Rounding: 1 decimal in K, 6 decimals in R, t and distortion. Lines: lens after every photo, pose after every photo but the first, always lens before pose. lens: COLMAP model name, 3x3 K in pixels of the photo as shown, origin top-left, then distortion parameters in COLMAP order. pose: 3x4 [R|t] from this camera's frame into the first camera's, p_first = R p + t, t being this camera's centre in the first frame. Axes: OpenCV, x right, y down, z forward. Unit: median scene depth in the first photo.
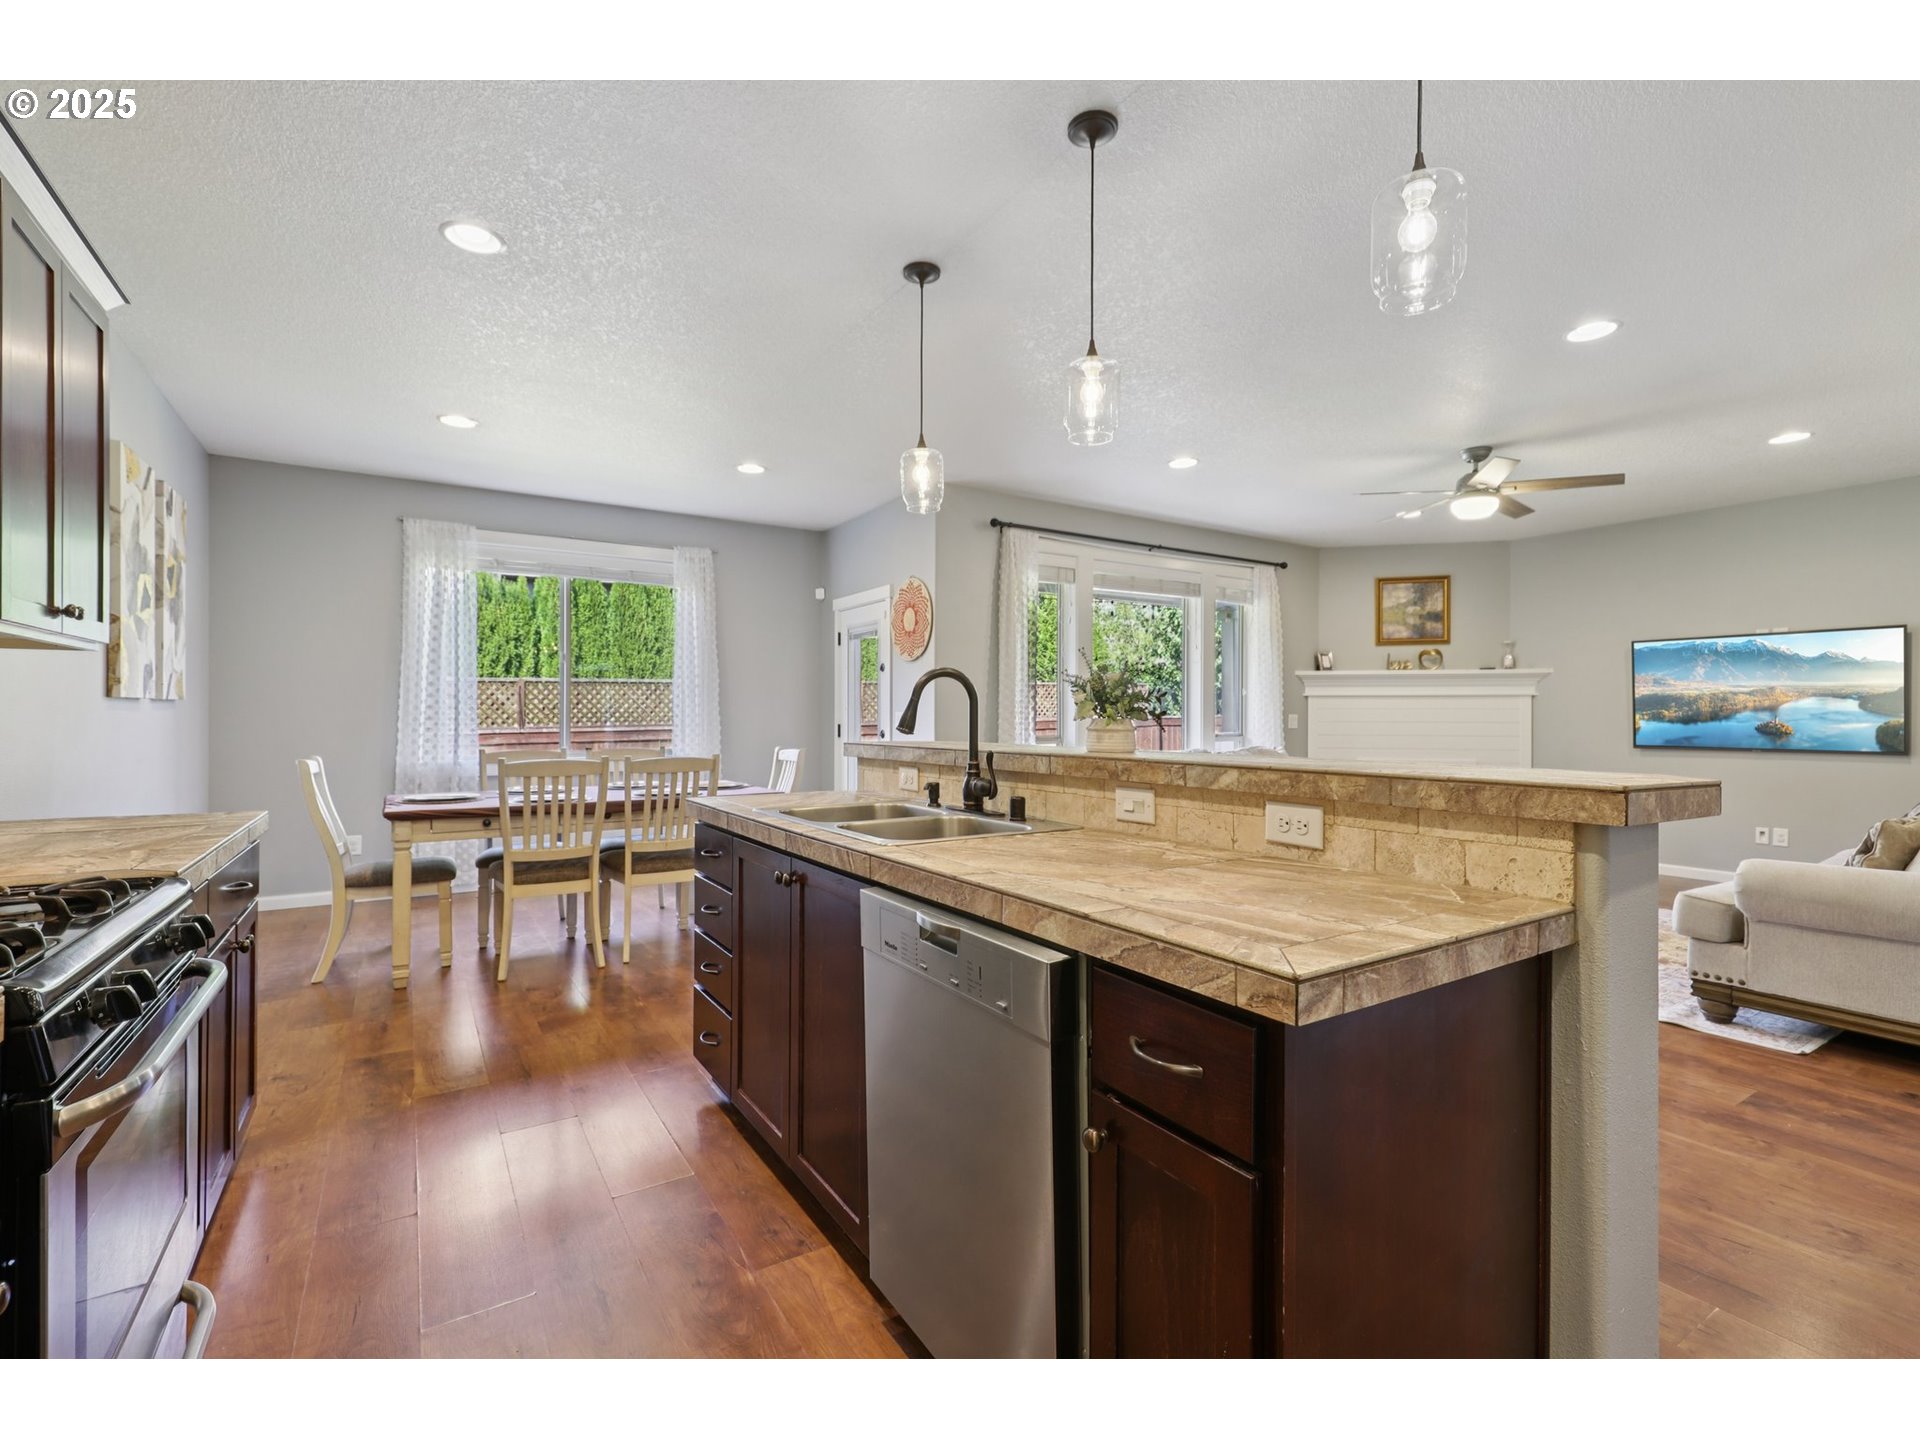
lens RADIAL K [[869.8, 0, 954.2], [0, 869.8, 720.9], [0, 0, 1]] dist [0.020536, -0.004002]
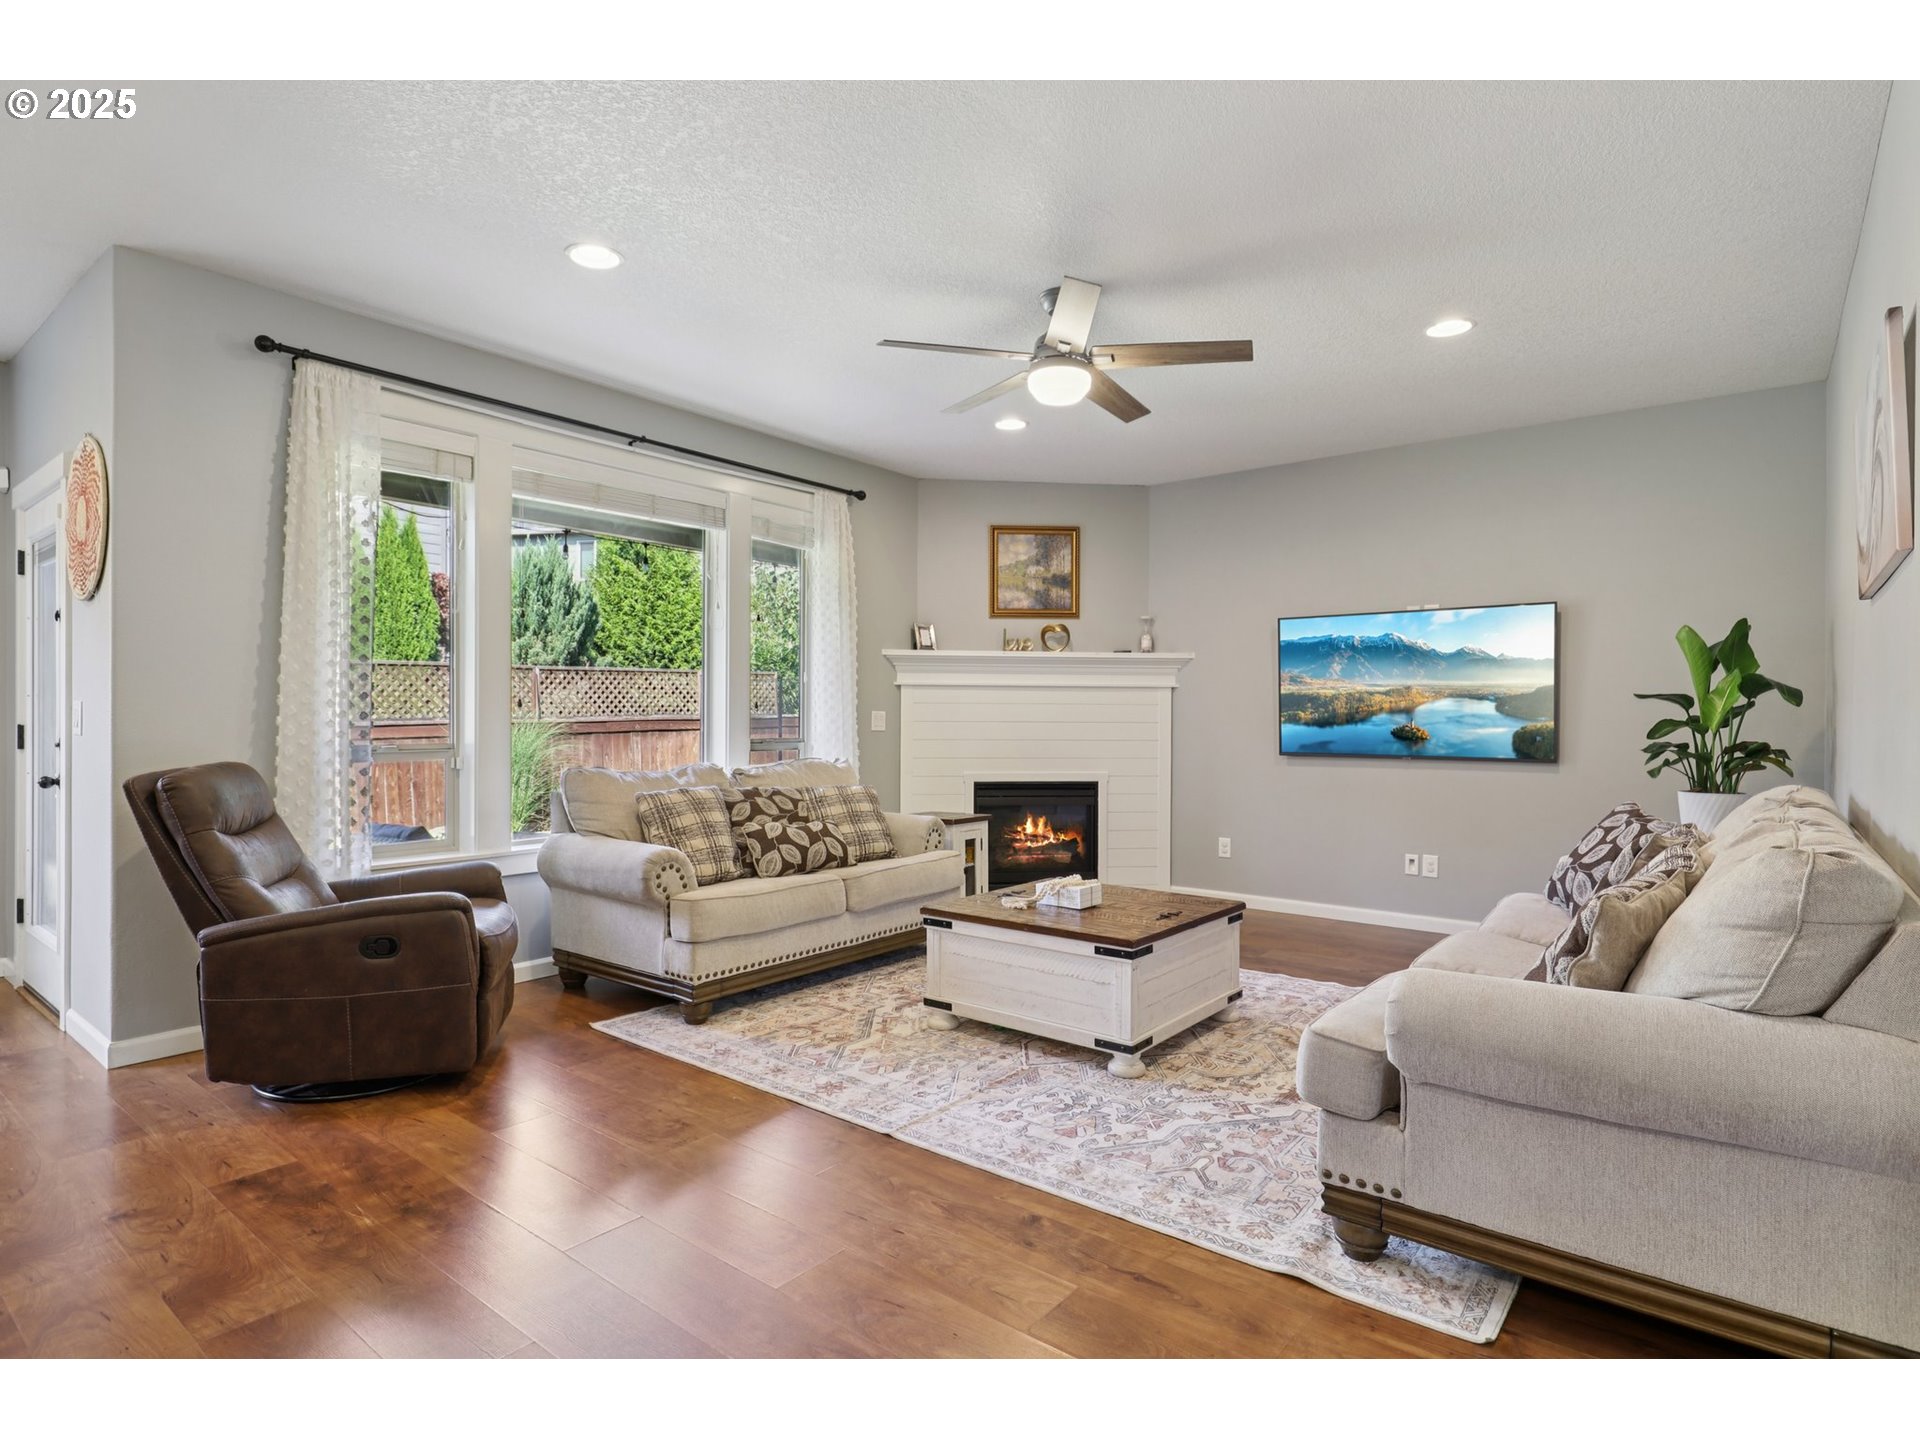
lens RADIAL K [[1012.0, 0, 961.7], [0, 1012.0, 716.1], [0, 0, 1]] dist [-0.027382, 0.000909]
pose [[0.944203, 0.006808, 0.329293, 0.229480], [-0.005297, 0.999971, -0.005485, 0.000130], [-0.329321, 0.003435, 0.944212, 0.266818]]
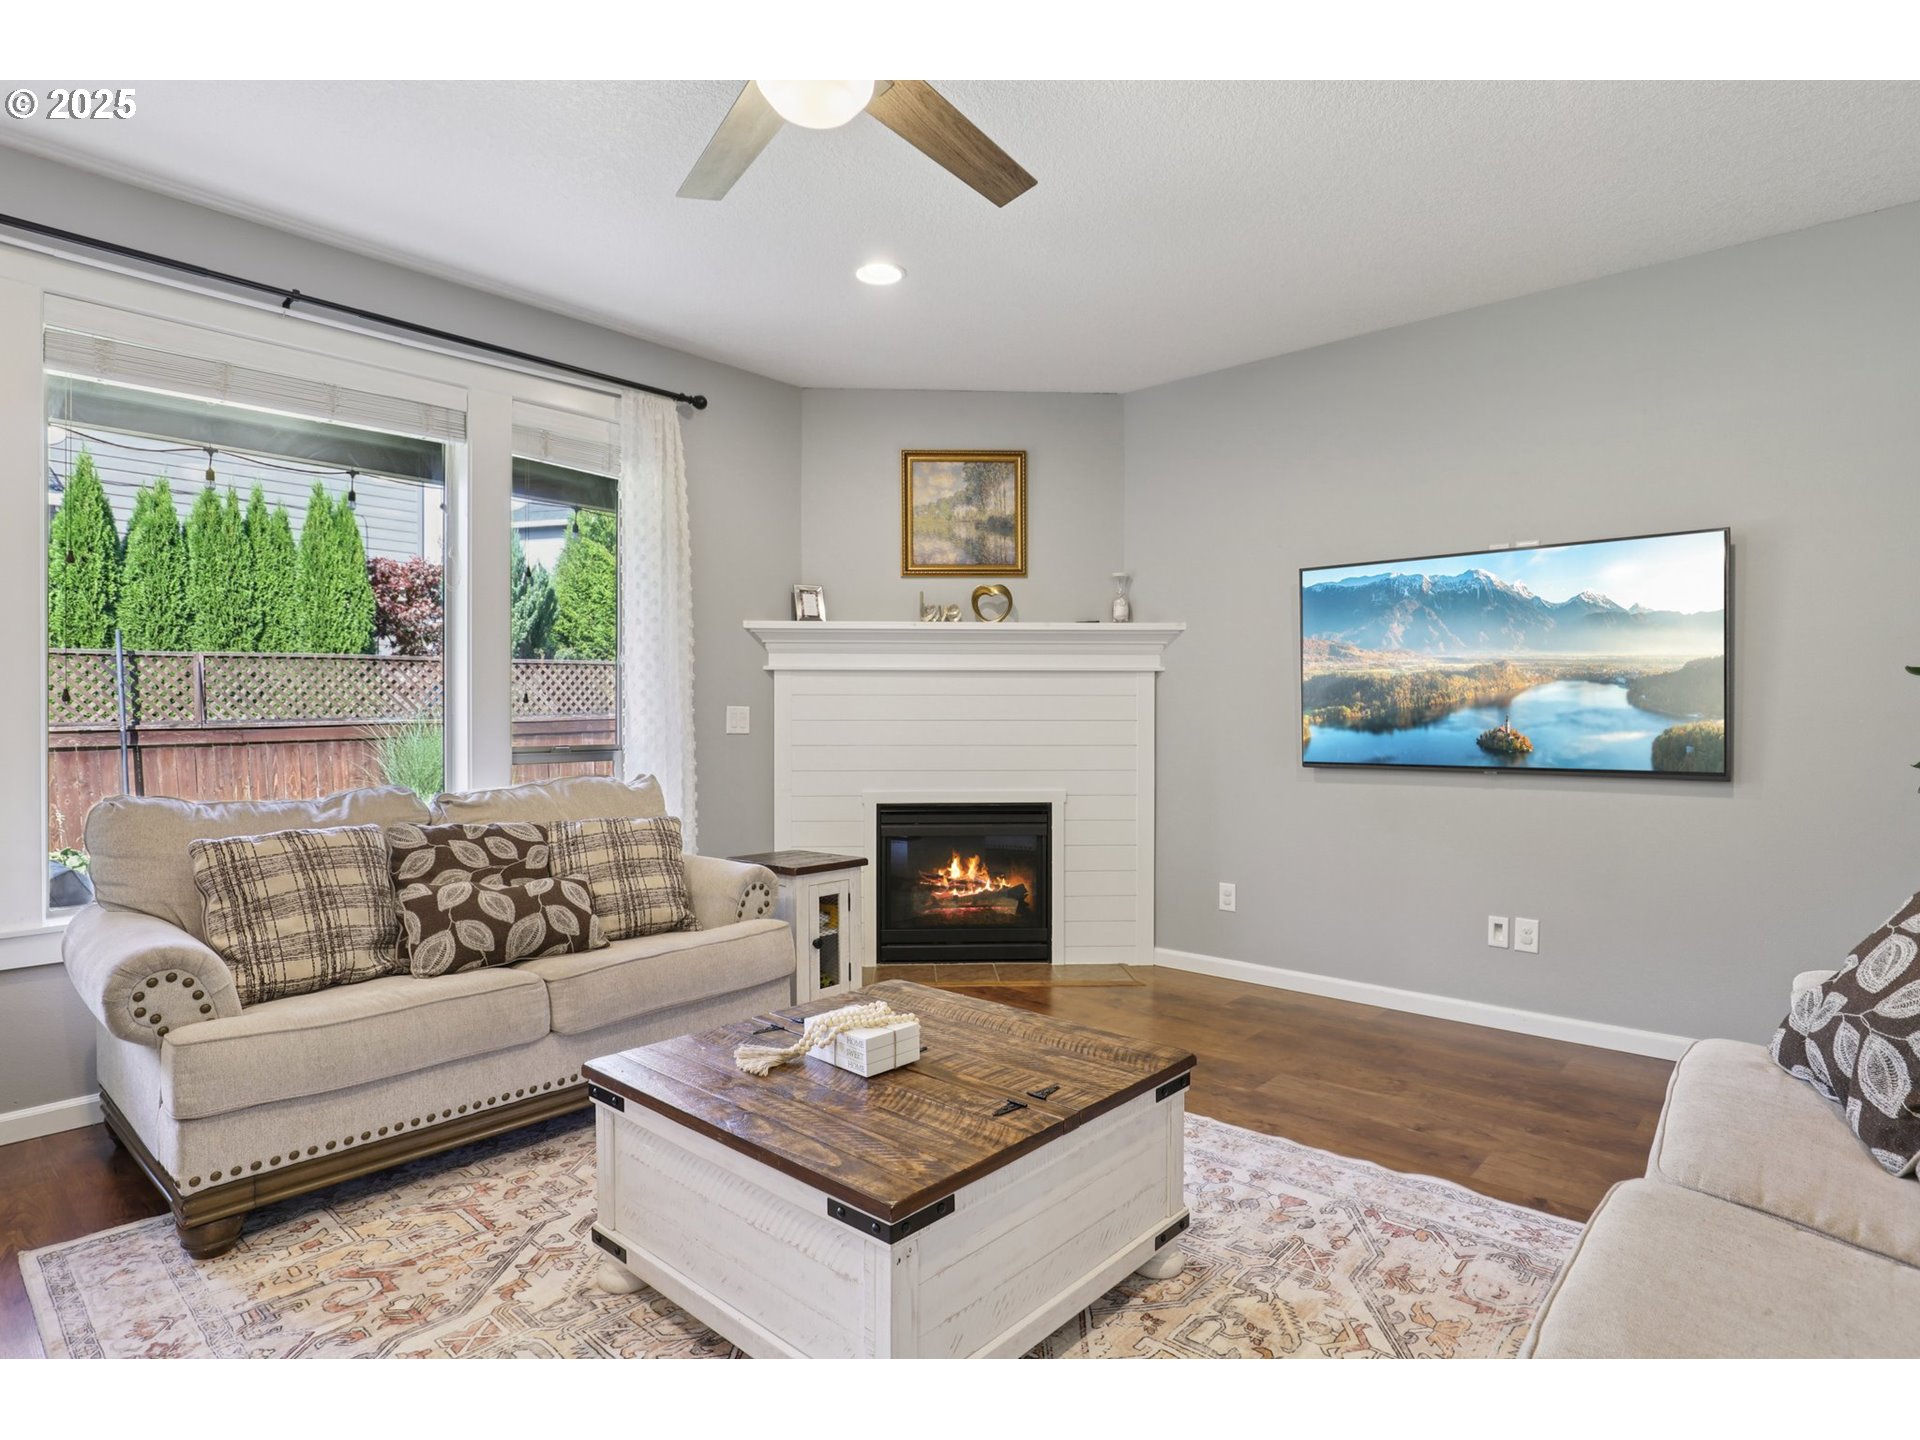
lens RADIAL K [[1012.0, 0, 970.7], [0, 1012.0, 720.7], [0, 0, 1]] dist [-0.027382, 0.000909]
pose [[0.961480, 0.001087, 0.274874, 0.440998], [-0.001613, 0.999997, 0.001687, -0.001334], [-0.274872, -0.002065, 0.961479, 0.499909]]
